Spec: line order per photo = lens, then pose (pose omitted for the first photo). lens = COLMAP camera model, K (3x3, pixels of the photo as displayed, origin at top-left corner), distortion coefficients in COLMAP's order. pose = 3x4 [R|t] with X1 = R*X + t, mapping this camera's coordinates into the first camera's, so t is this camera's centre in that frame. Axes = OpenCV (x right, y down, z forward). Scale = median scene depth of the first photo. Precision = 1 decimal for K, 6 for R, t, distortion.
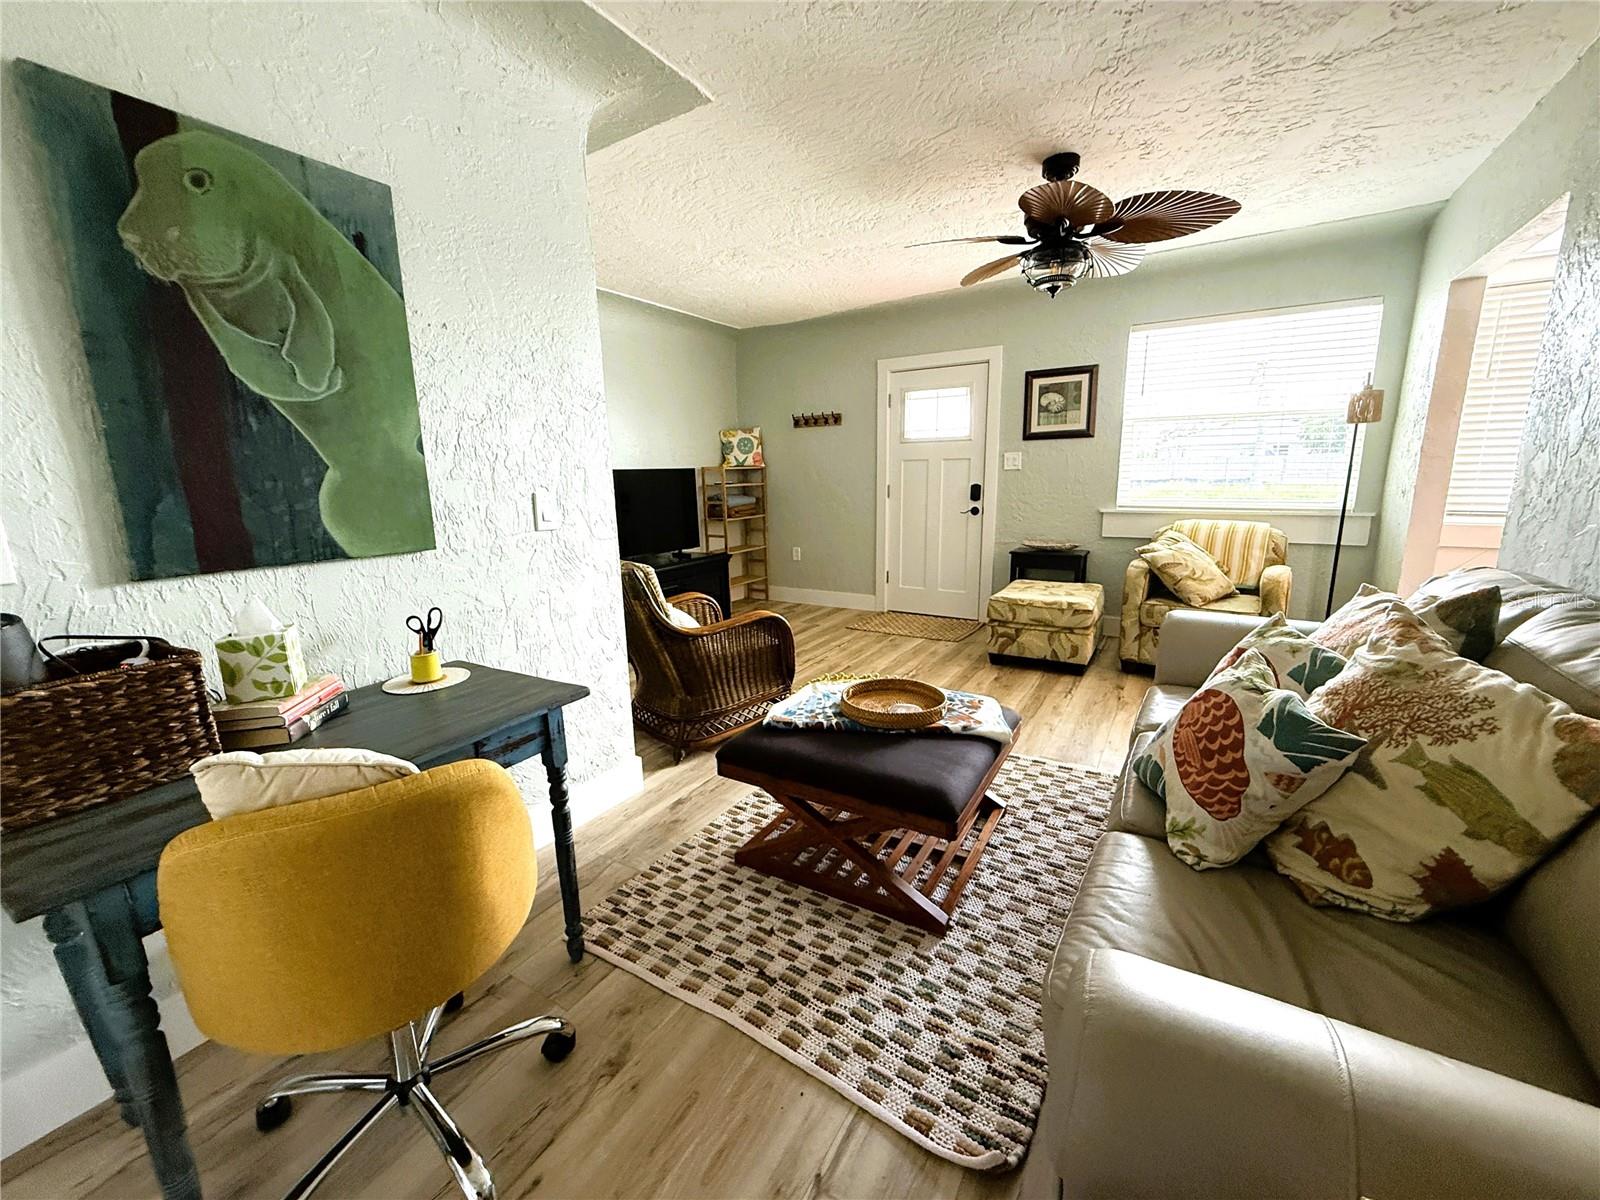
lens RADIAL K [[650.2, 0, 800.0], [0, 650.2, 600.0], [0, 0, 1]] dist [-0.003996, -0.000623]
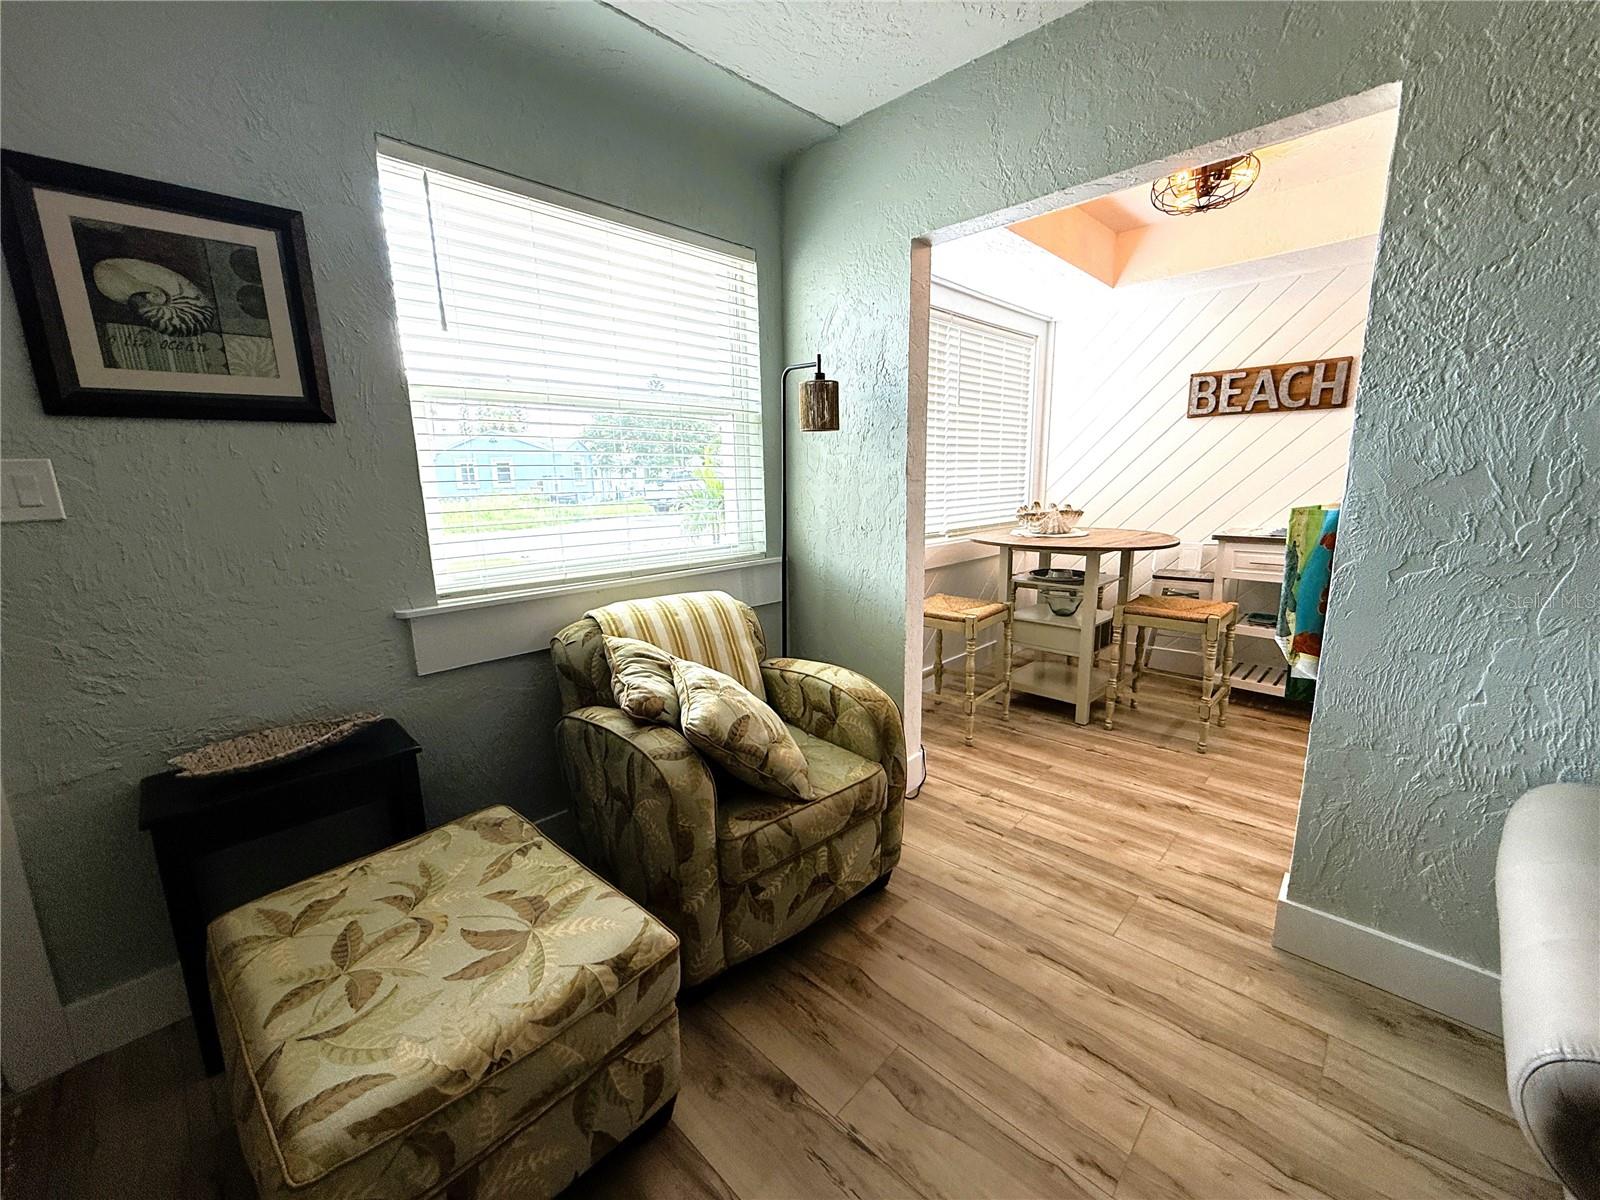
lens RADIAL K [[643.8, 0, 800.0], [0, 643.8, 600.0], [0, 0, 1]] dist [0.000741, -0.000001]
pose [[0.224672, -0.170089, 0.959475, 0.146901], [0.205691, 0.970739, 0.123921, -0.142981], [-0.952478, 0.169514, 0.253083, 0.666732]]
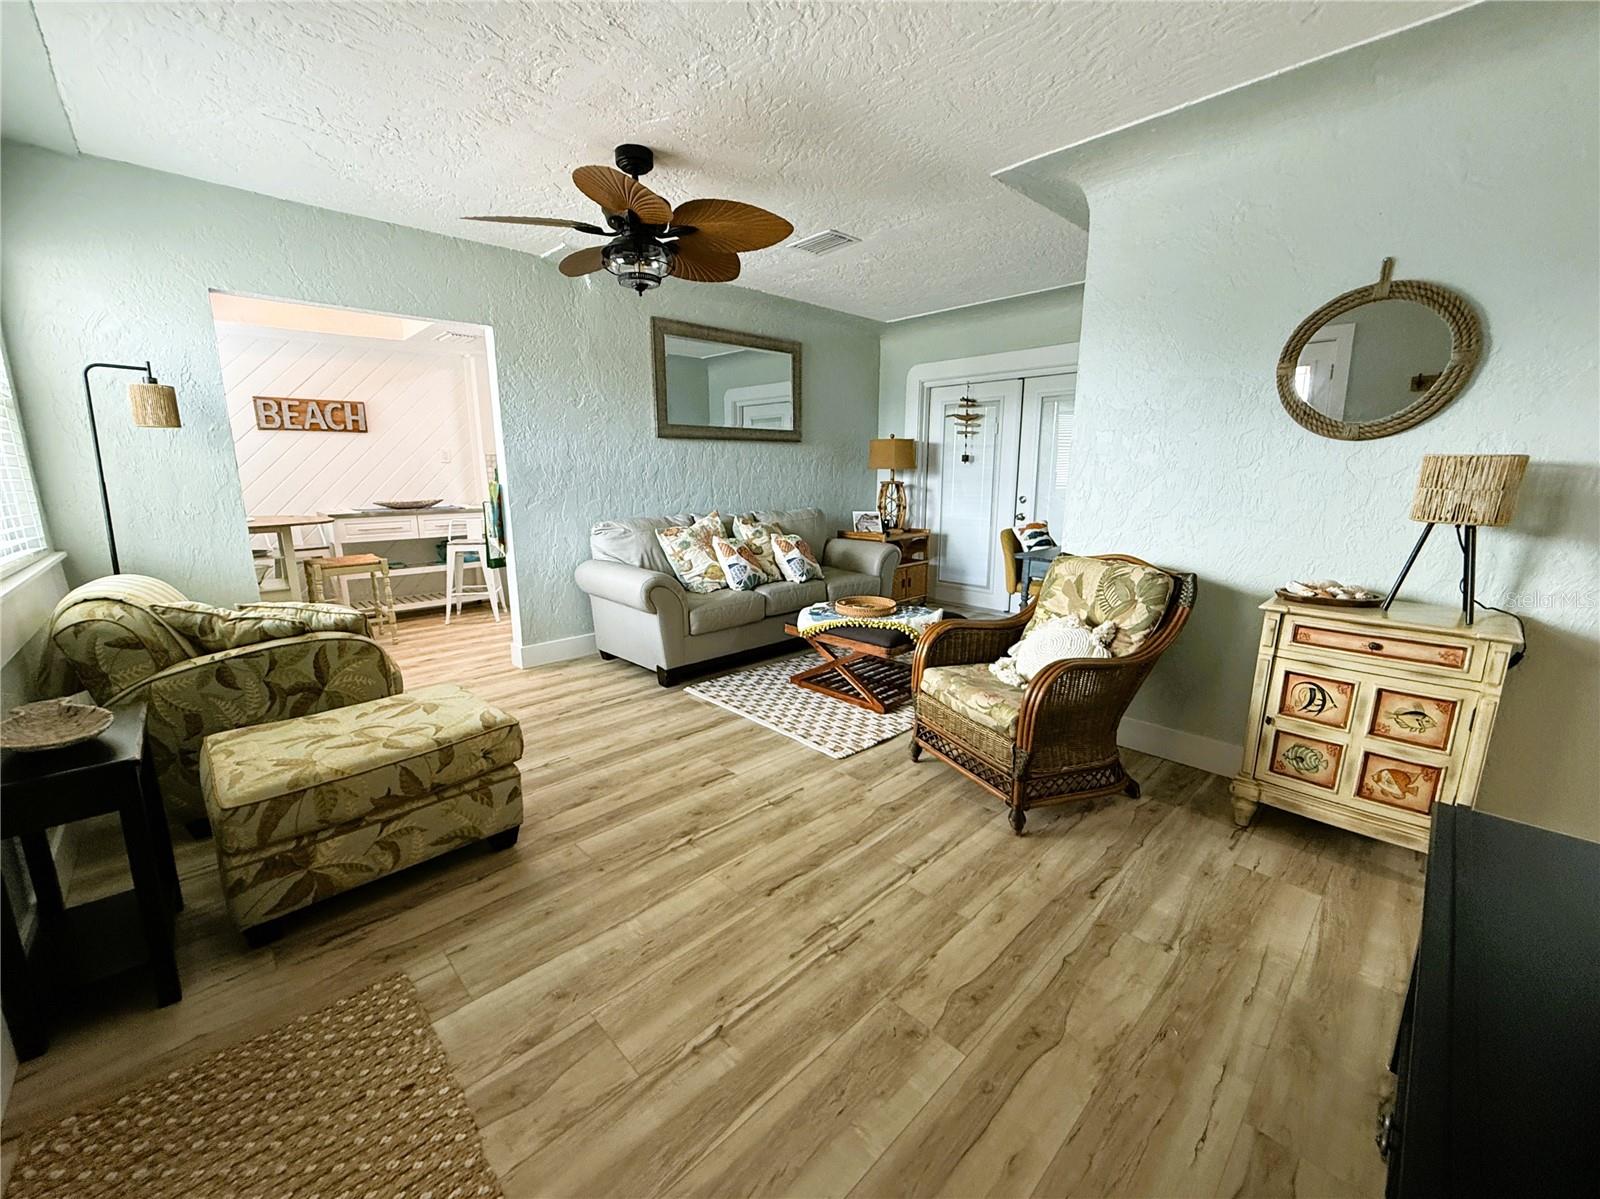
lens RADIAL K [[650.2, 0, 800.0], [0, 650.2, 599.5], [0, 0, 1]] dist [-0.003996, -0.000623]
pose [[-0.966827, -0.025812, 0.254123, -0.025255], [0.073672, 0.924423, 0.374186, -0.223942], [-0.244576, 0.380495, -0.891855, 1.117023]]
